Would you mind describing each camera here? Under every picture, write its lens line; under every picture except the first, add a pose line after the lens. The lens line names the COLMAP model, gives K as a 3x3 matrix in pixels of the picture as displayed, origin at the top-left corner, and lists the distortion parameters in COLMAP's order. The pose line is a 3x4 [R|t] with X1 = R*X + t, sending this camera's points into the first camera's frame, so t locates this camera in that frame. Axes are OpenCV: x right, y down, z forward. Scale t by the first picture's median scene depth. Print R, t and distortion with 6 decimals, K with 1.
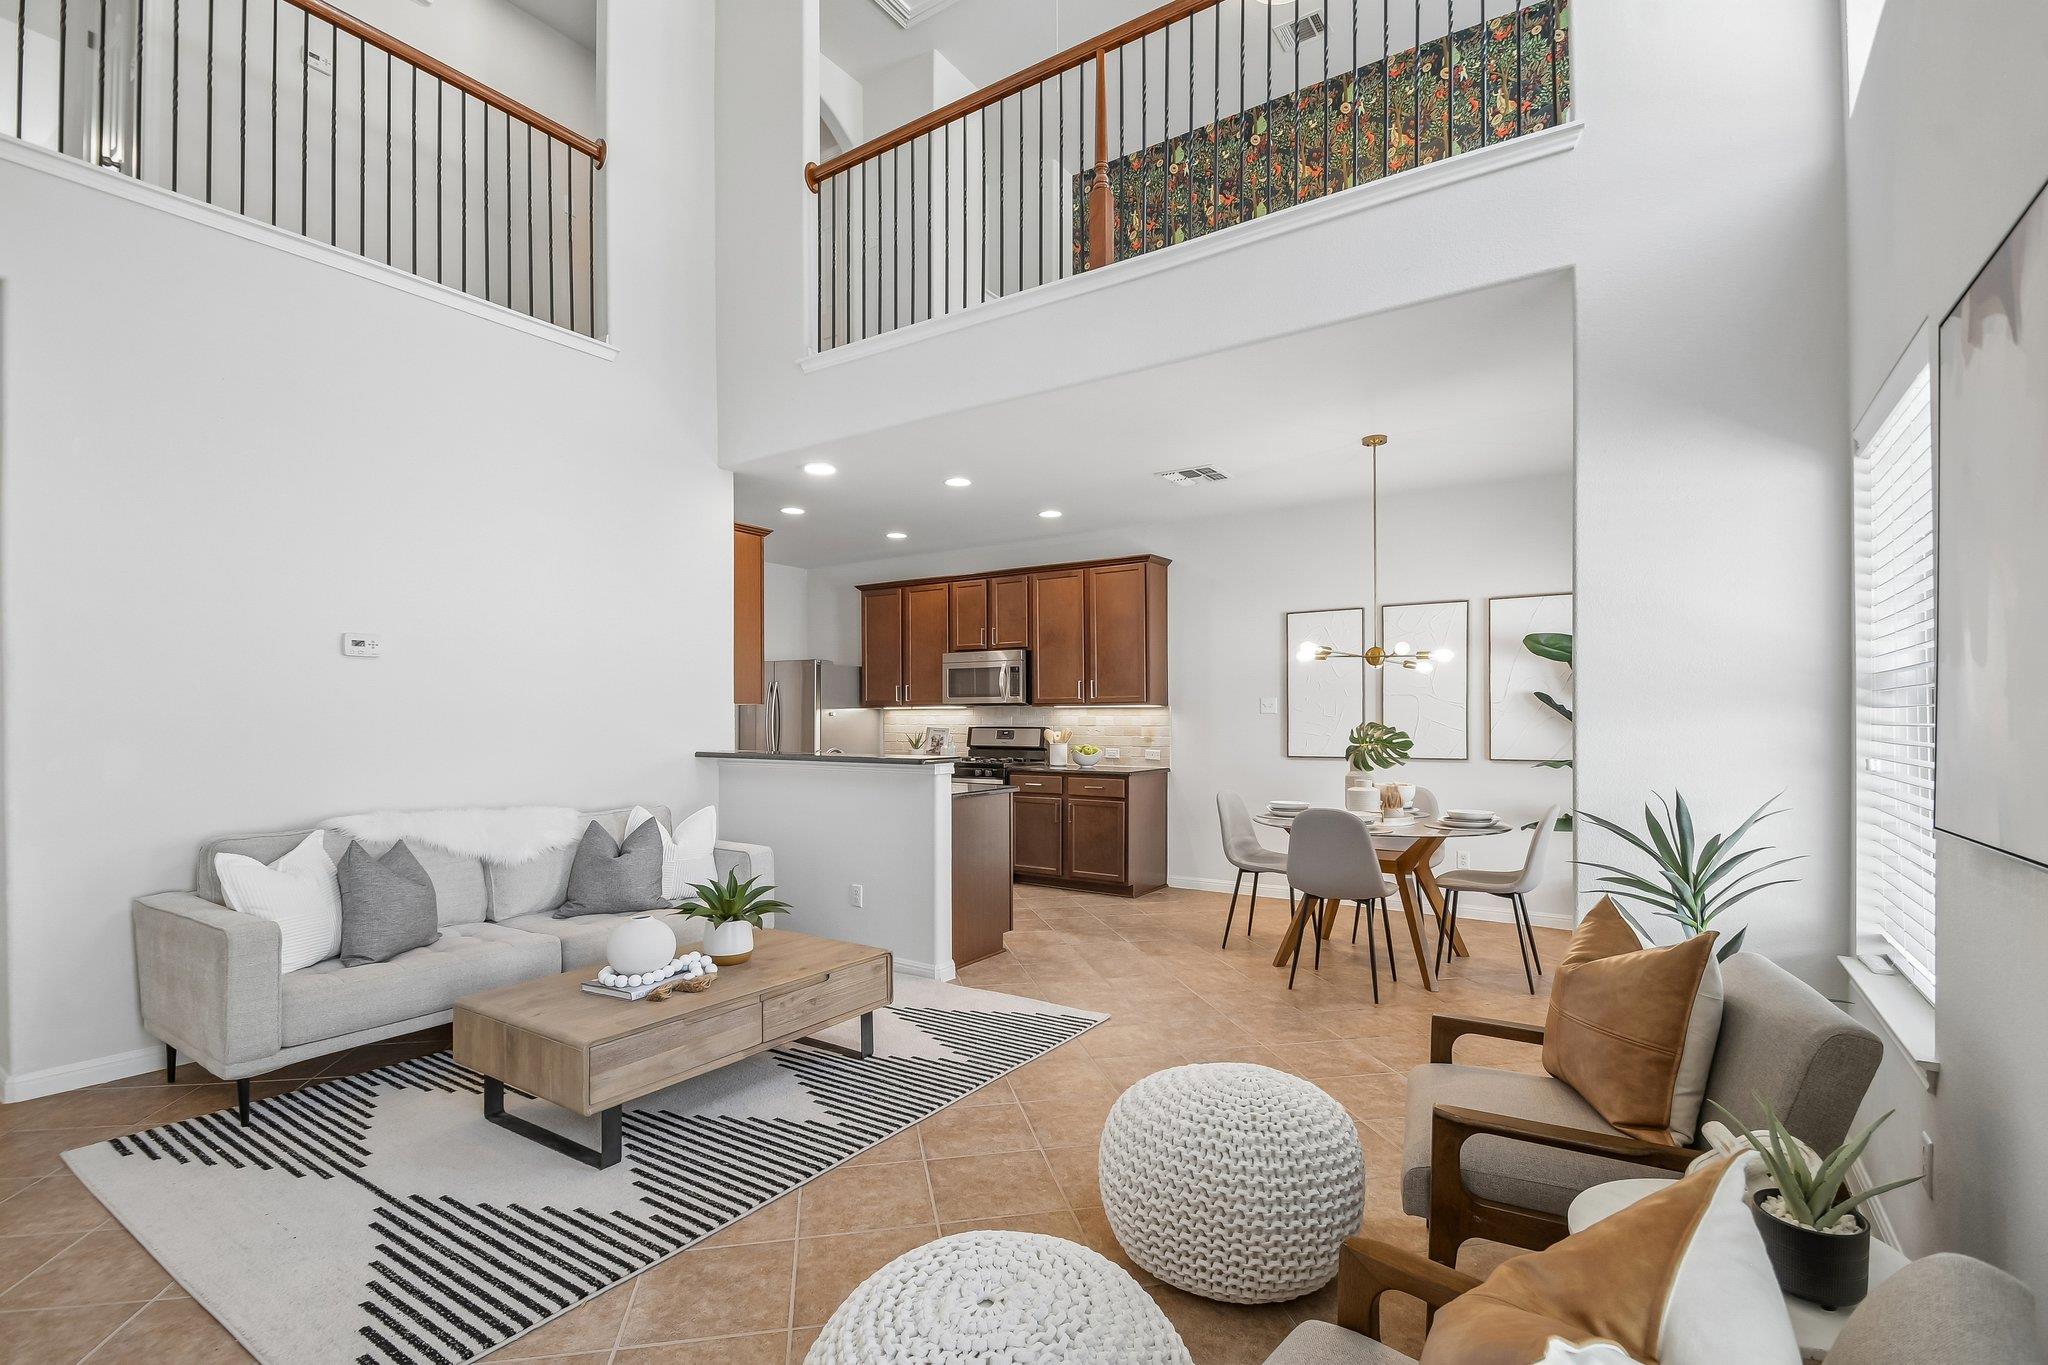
lens RADIAL K [[910.2, 0, 1001.1], [0, 910.2, 710.0], [0, 0, 1]] dist [0.001284, -0.009750]
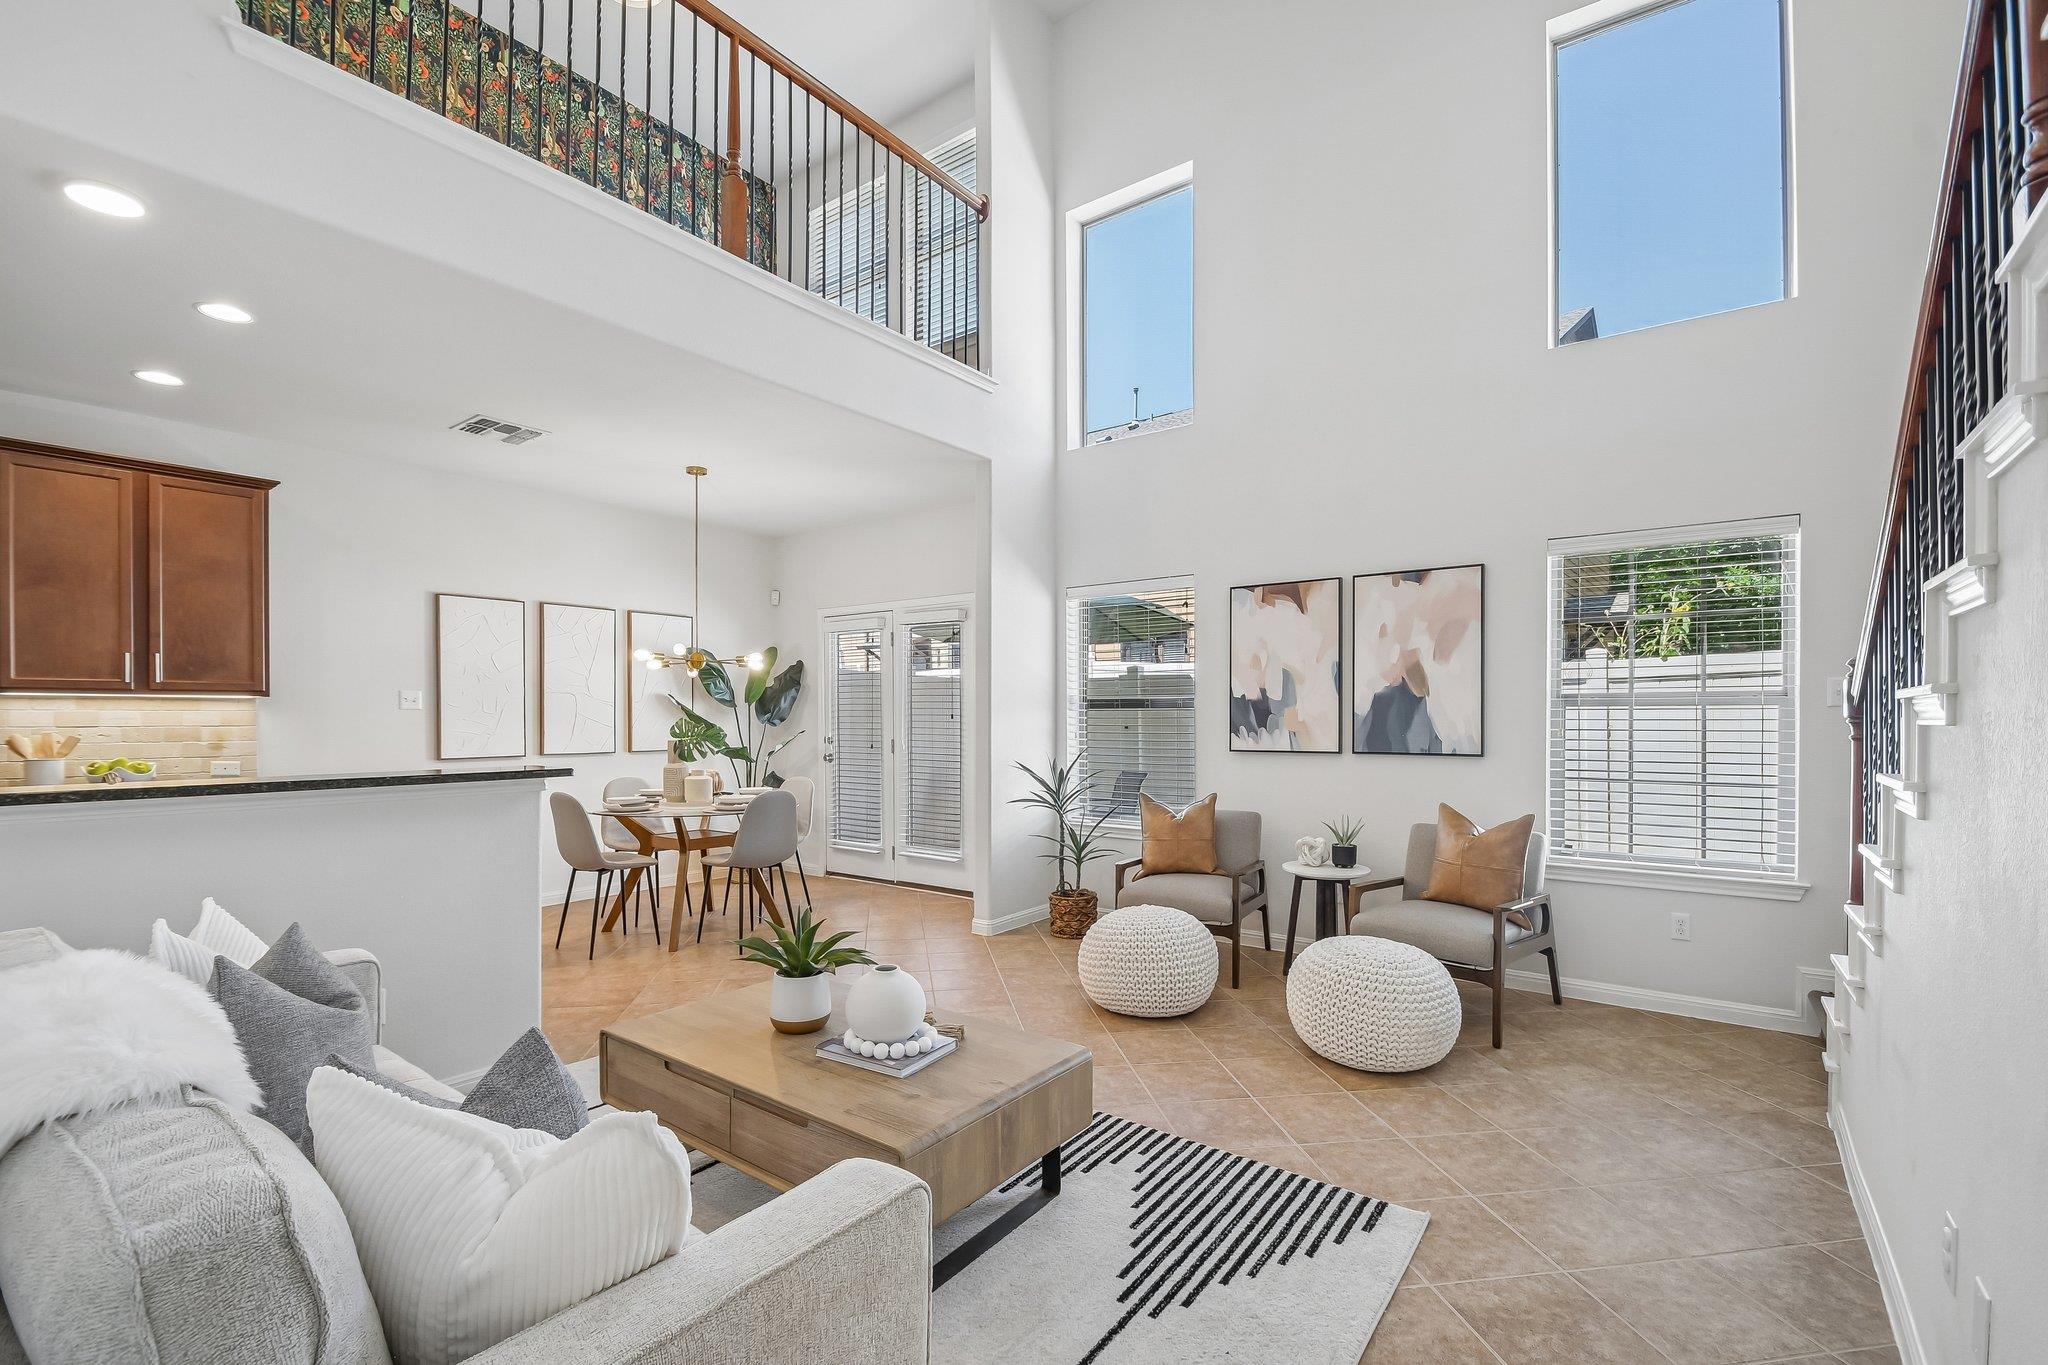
lens RADIAL K [[910.2, 0, 1038.6], [0, 910.2, 736.0], [0, 0, 1]] dist [0.001284, -0.009750]
pose [[0.040964, -0.020808, 0.998944, -0.530721], [-0.008056, 0.999744, 0.021155, 0.005858], [-0.999128, -0.008914, 0.040786, 0.383110]]
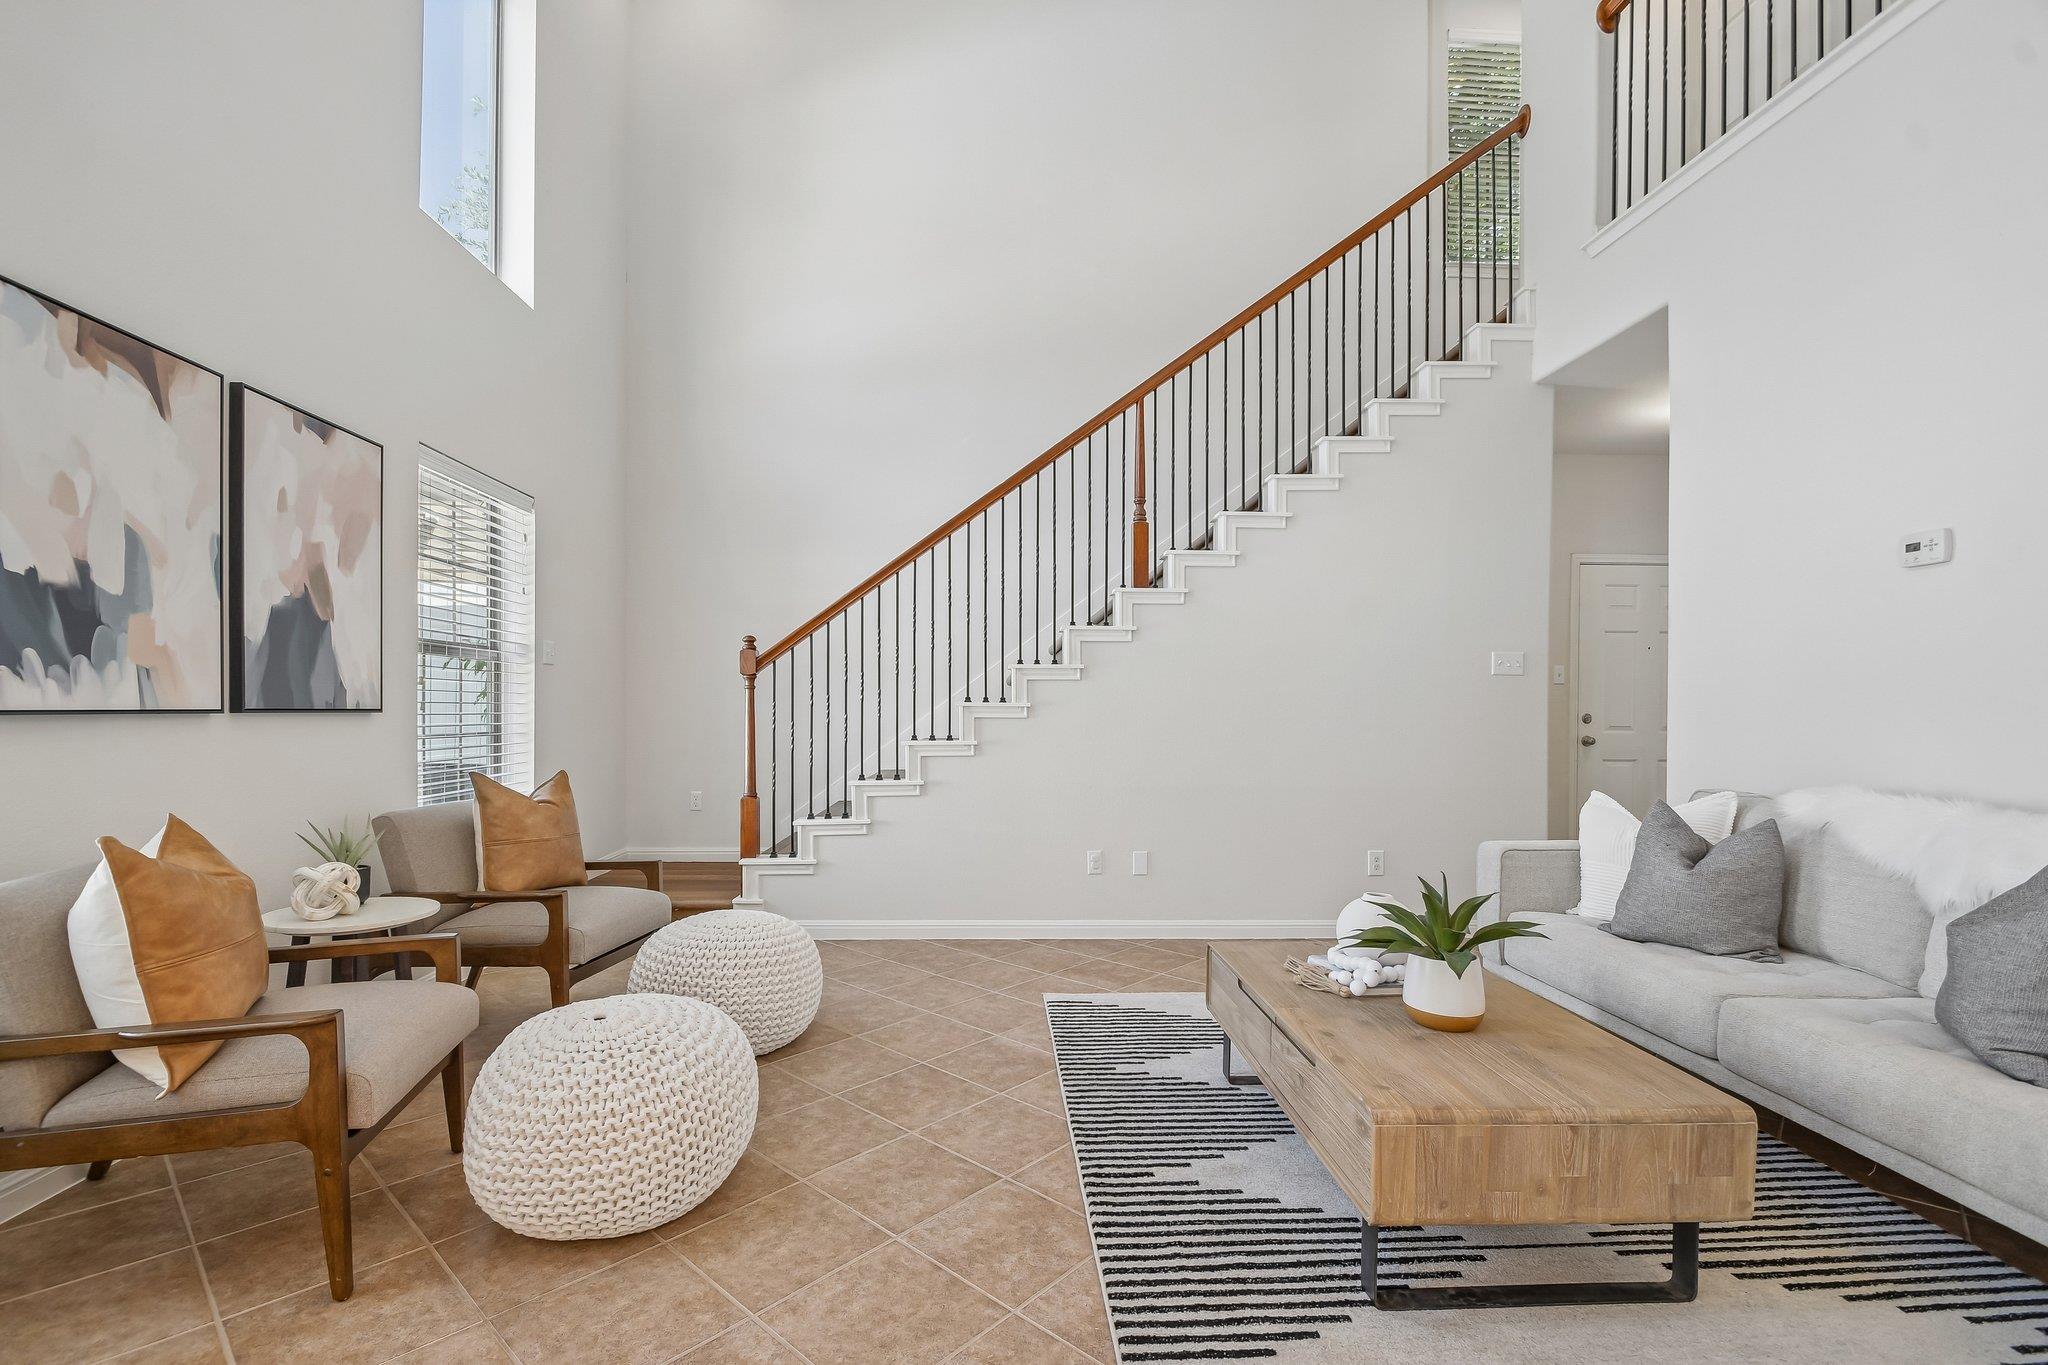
lens RADIAL K [[910.2, 0, 1009.4], [0, 910.2, 717.9], [0, 0, 1]] dist [0.001284, -0.009750]
pose [[-0.805288, -0.002113, -0.592881, 0.159175], [-0.002182, 0.999997, -0.000601, 0.034618], [0.592880, 0.000810, -0.805290, 0.667936]]
